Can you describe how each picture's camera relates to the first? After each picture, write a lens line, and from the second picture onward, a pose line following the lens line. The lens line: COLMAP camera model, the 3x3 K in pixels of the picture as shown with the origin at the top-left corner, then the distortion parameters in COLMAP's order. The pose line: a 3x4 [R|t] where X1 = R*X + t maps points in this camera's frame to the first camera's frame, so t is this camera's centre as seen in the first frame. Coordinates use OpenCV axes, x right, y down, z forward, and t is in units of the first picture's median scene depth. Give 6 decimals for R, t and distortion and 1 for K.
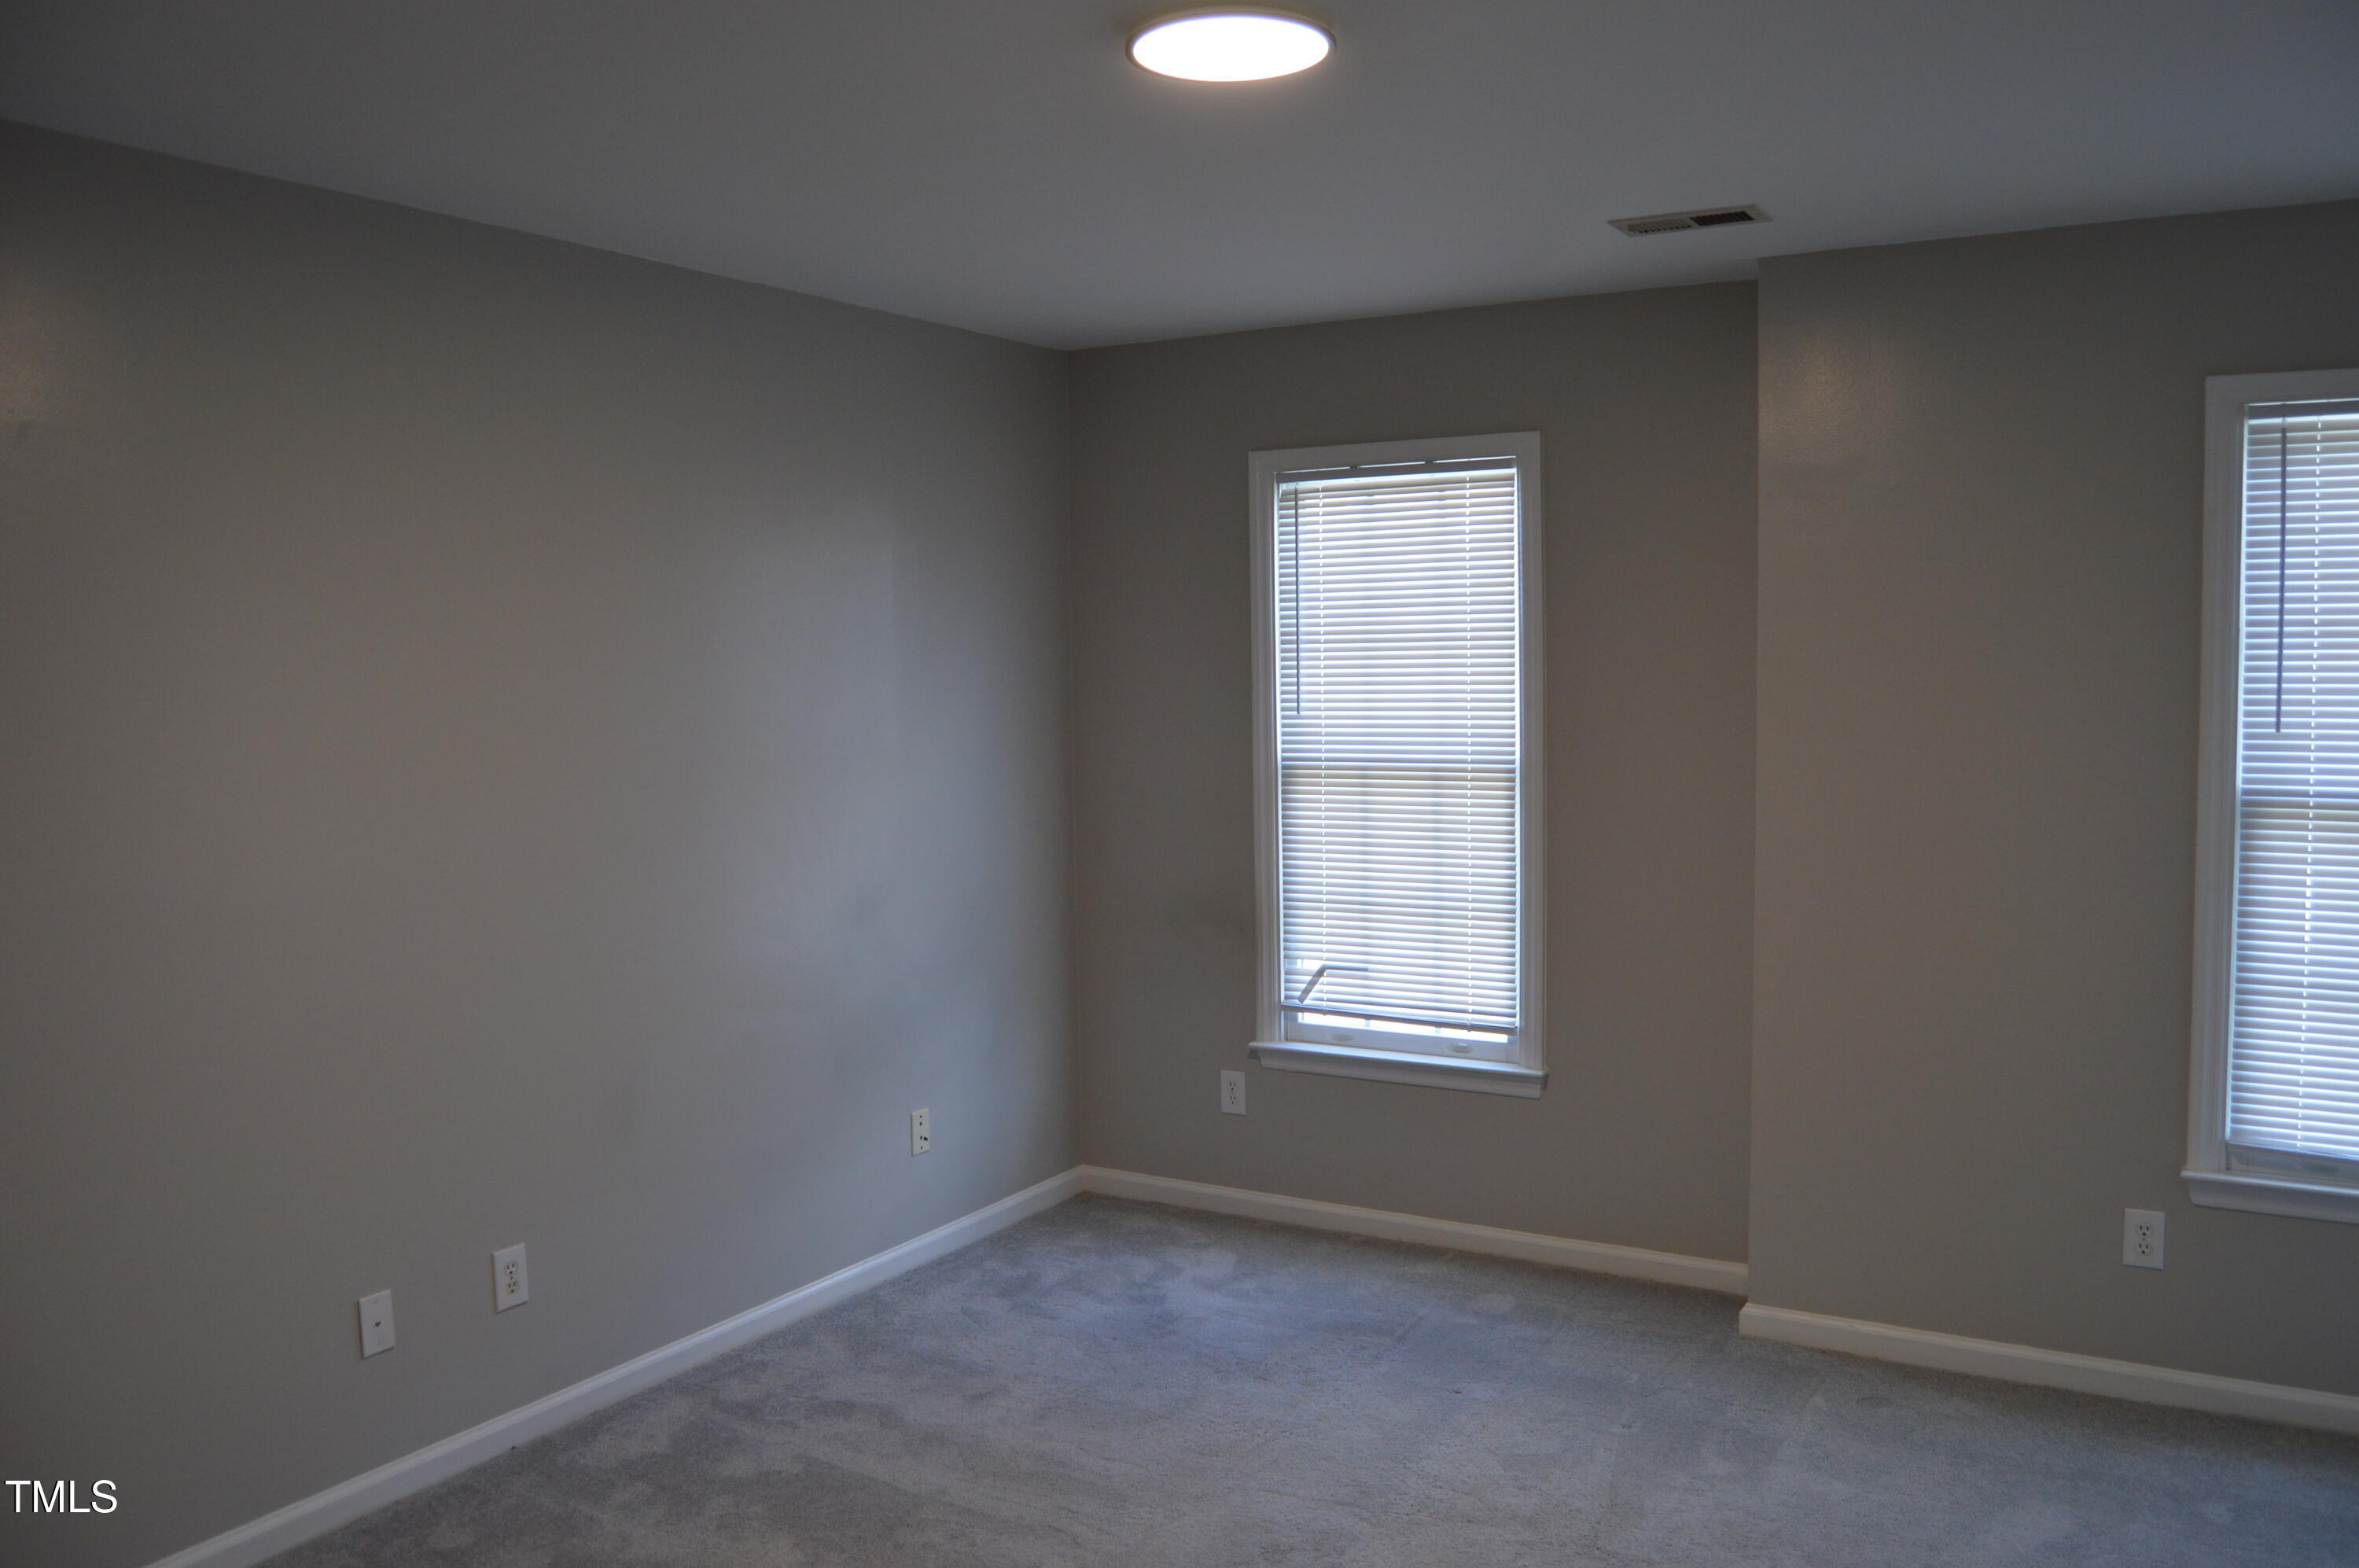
lens RADIAL K [[1883.6, 0, 1187.7], [0, 1883.6, 771.4], [0, 0, 1]] dist [-0.082388, 0.040448]
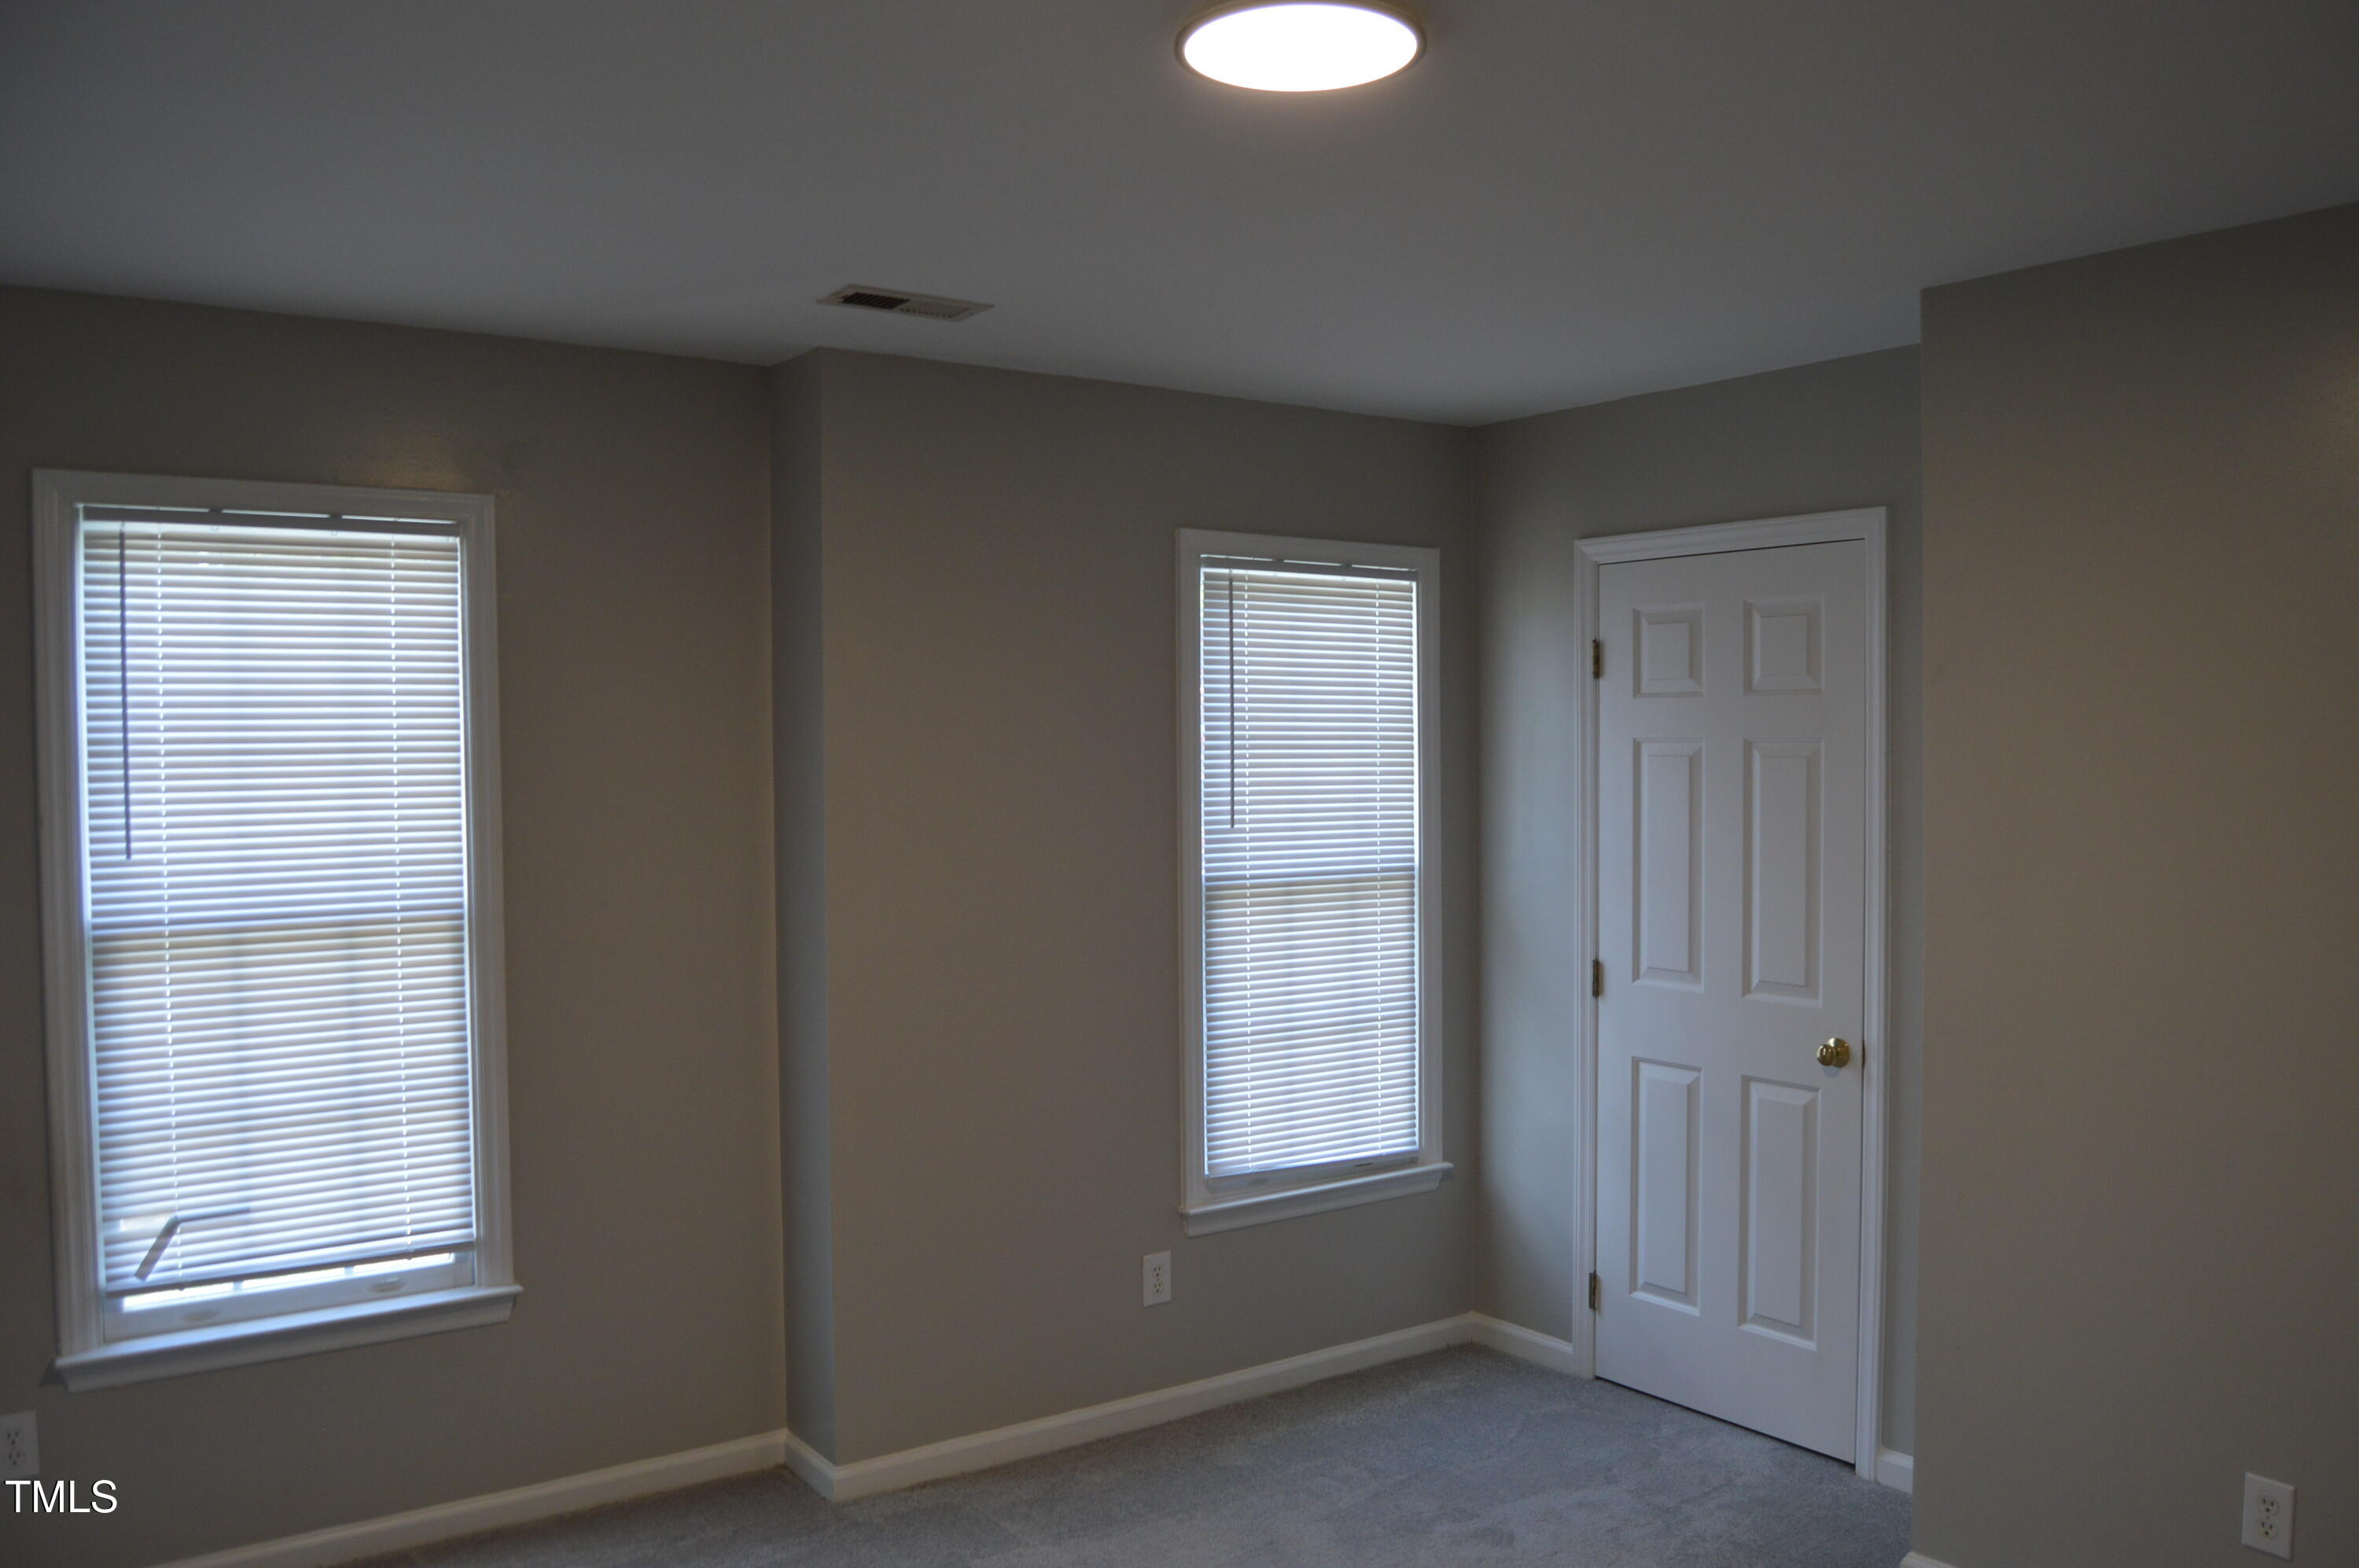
lens RADIAL K [[2074.2, 0, 1176.9], [0, 2074.2, 803.9], [0, 0, 1]] dist [-0.079906, 0.011904]
pose [[0.373647, -0.016663, 0.927421, -0.509254], [0.064526, 0.997883, -0.008068, -0.021005], [-0.925324, 0.062858, 0.373931, 0.387886]]
